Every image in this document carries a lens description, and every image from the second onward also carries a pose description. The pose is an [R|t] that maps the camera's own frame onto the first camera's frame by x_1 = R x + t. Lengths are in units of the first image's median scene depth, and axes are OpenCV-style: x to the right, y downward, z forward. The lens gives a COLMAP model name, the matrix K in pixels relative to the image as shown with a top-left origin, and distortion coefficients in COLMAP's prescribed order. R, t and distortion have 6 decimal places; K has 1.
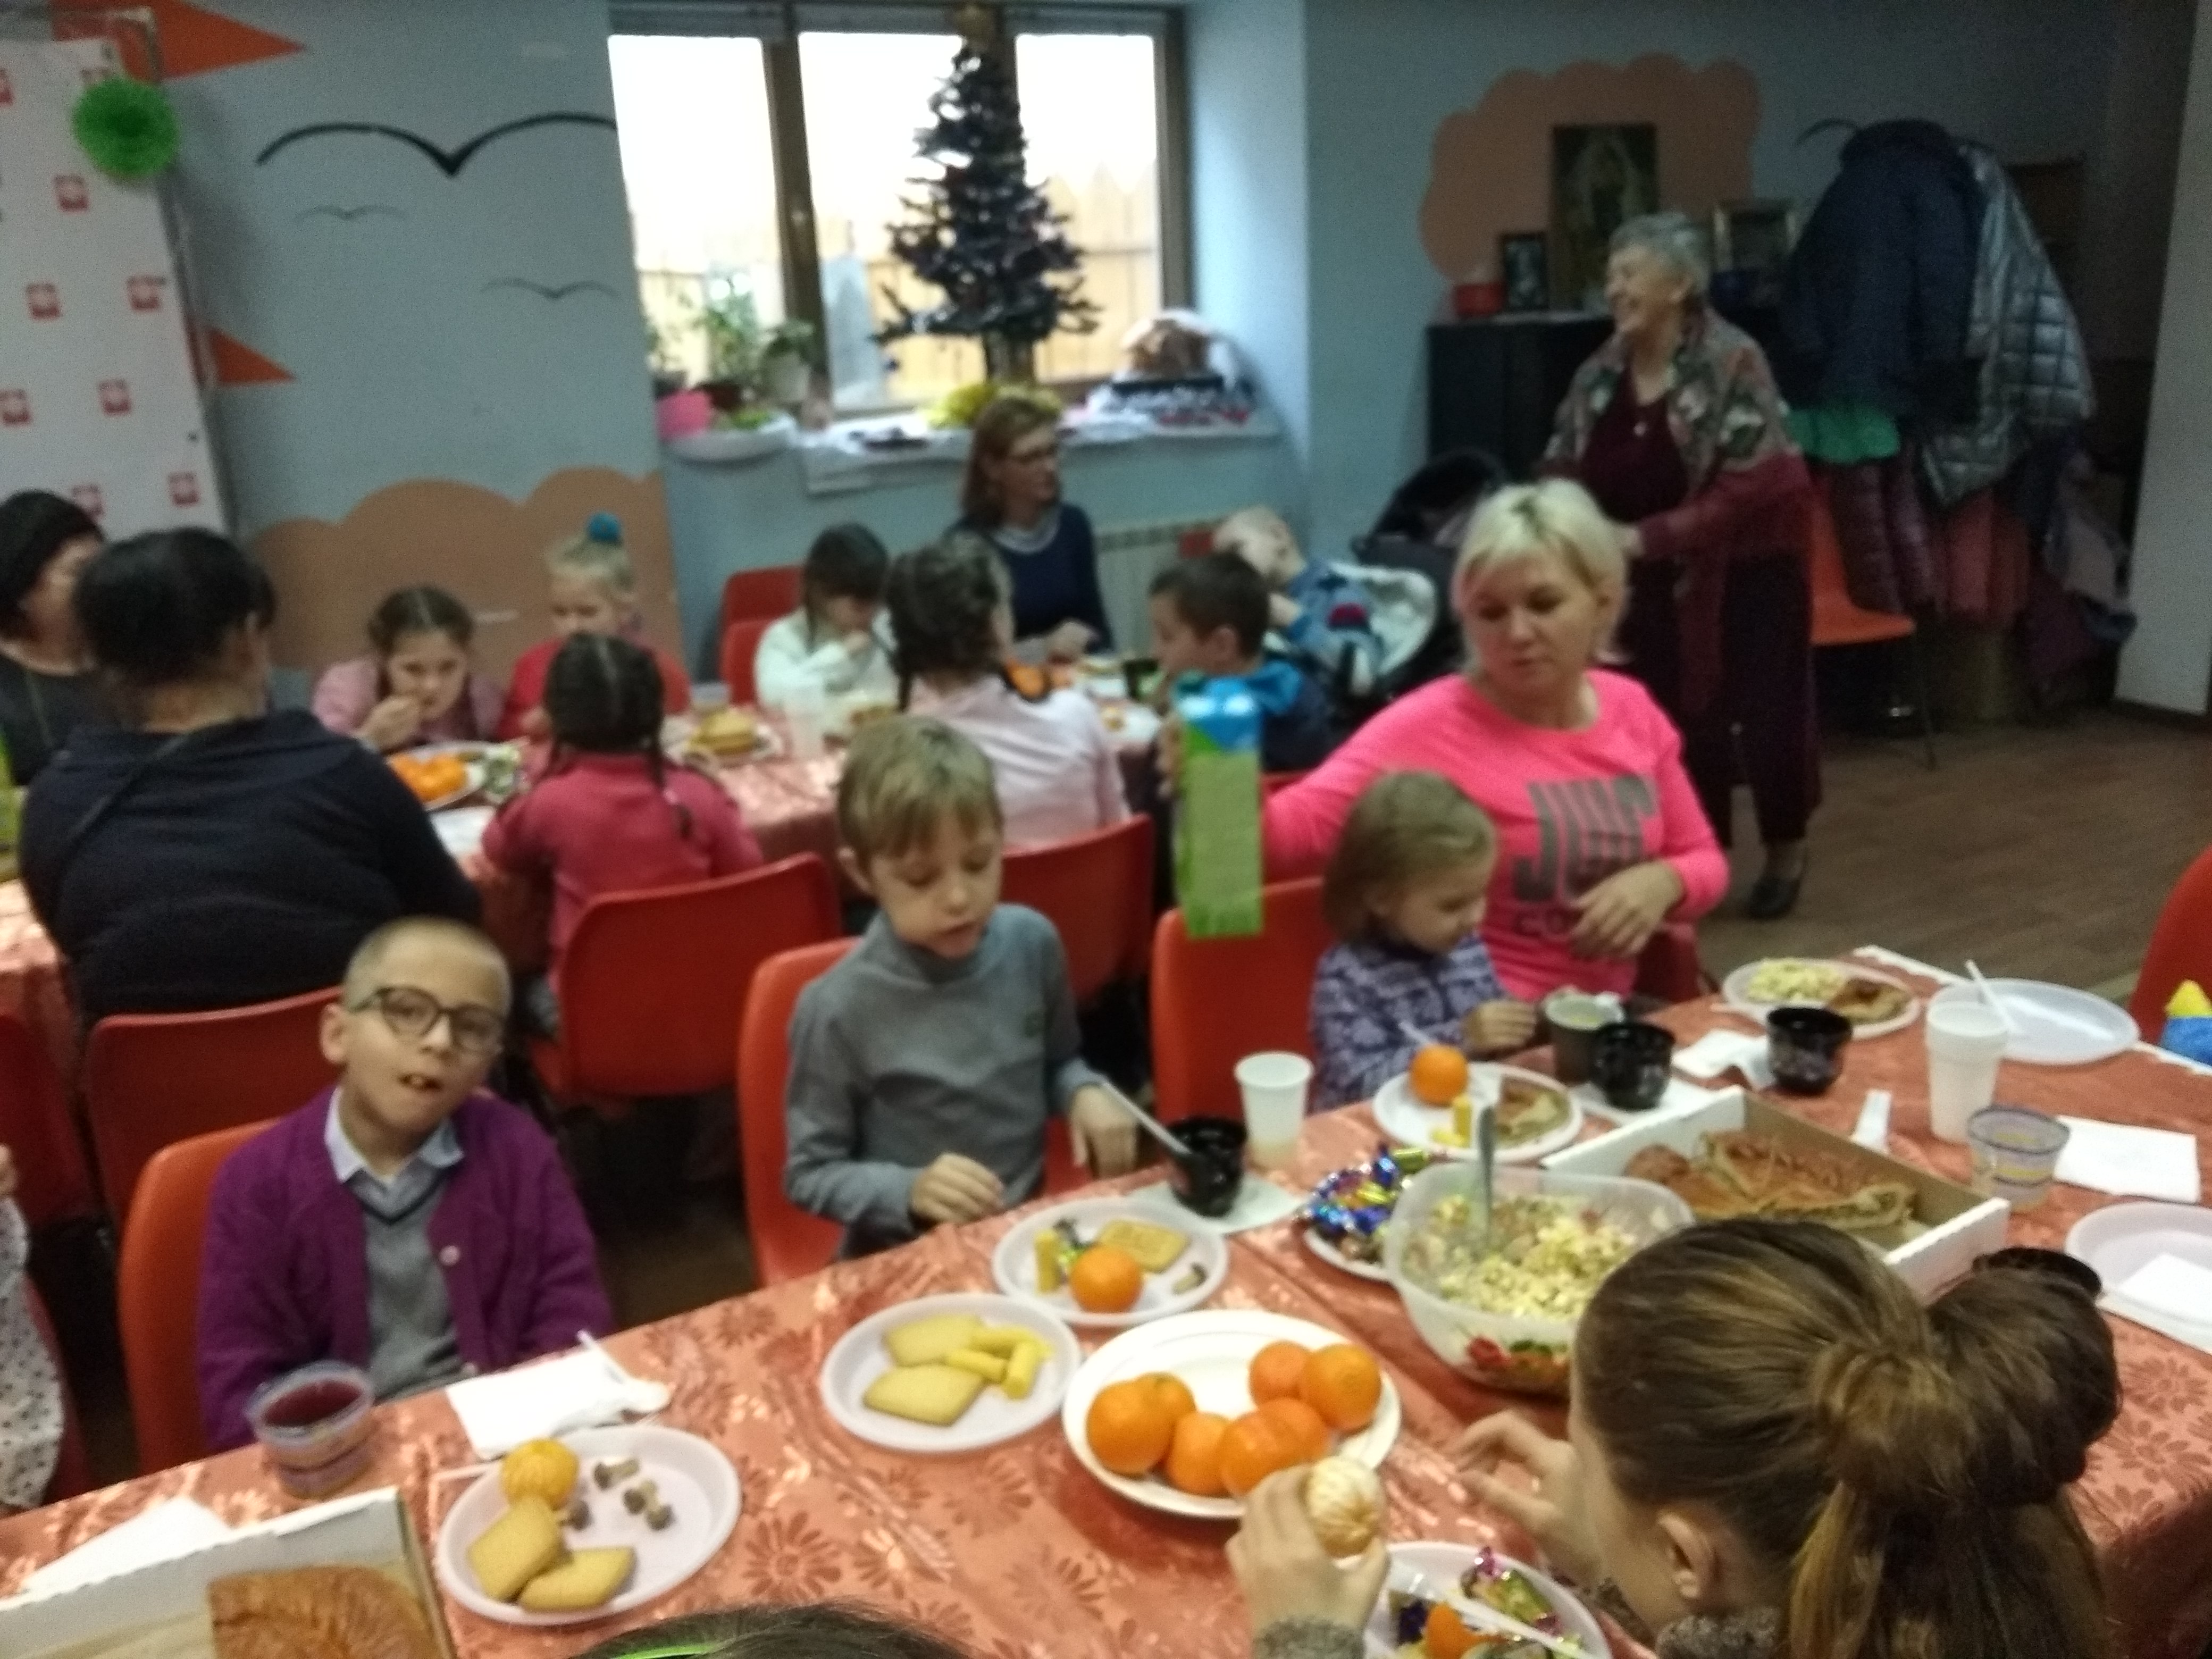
lens RADIAL K [[1830.8, 0, 1106.0], [0, 1830.8, 829.5], [0, 0, 1]] dist [-0.013979, -0.010422]
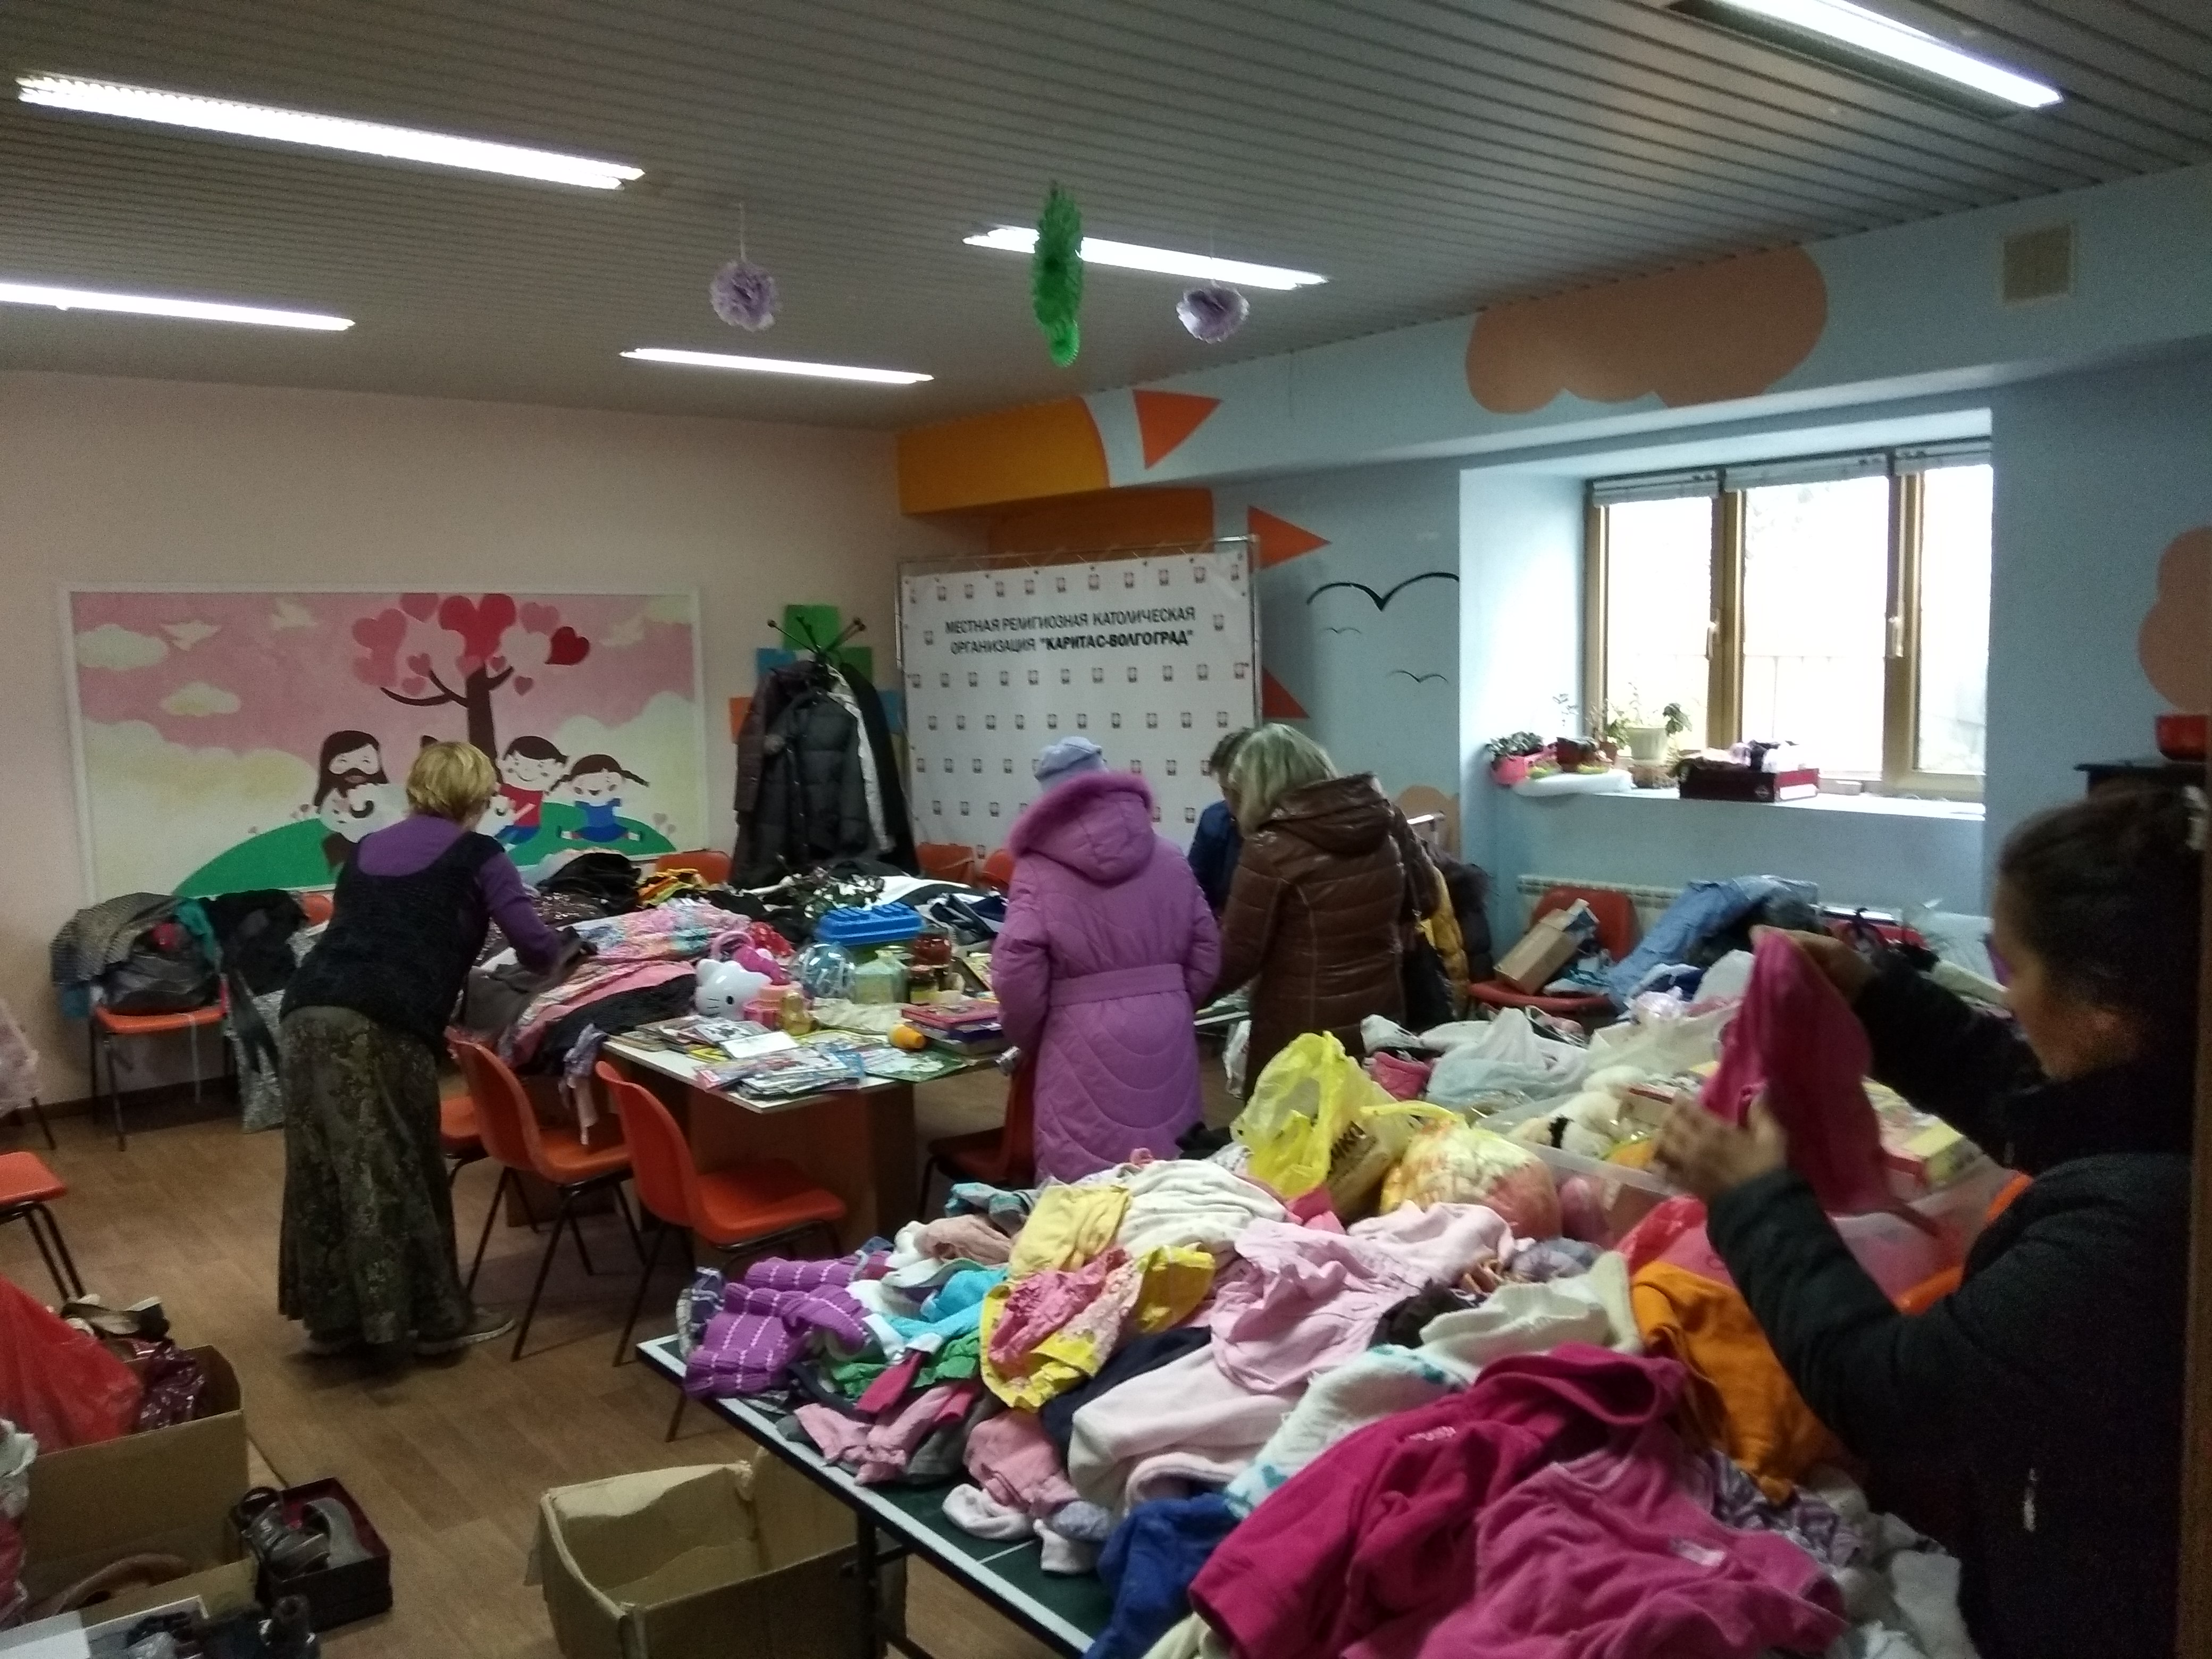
lens RADIAL K [[1830.8, 0, 1106.0], [0, 1830.8, 829.5], [0, 0, 1]] dist [-0.013979, -0.010422]
pose [[0.155361, 0.136918, -0.978323, 1.287009], [-0.276578, 0.956770, 0.089980, -0.245507], [0.948350, 0.256603, 0.186513, 0.492567]]
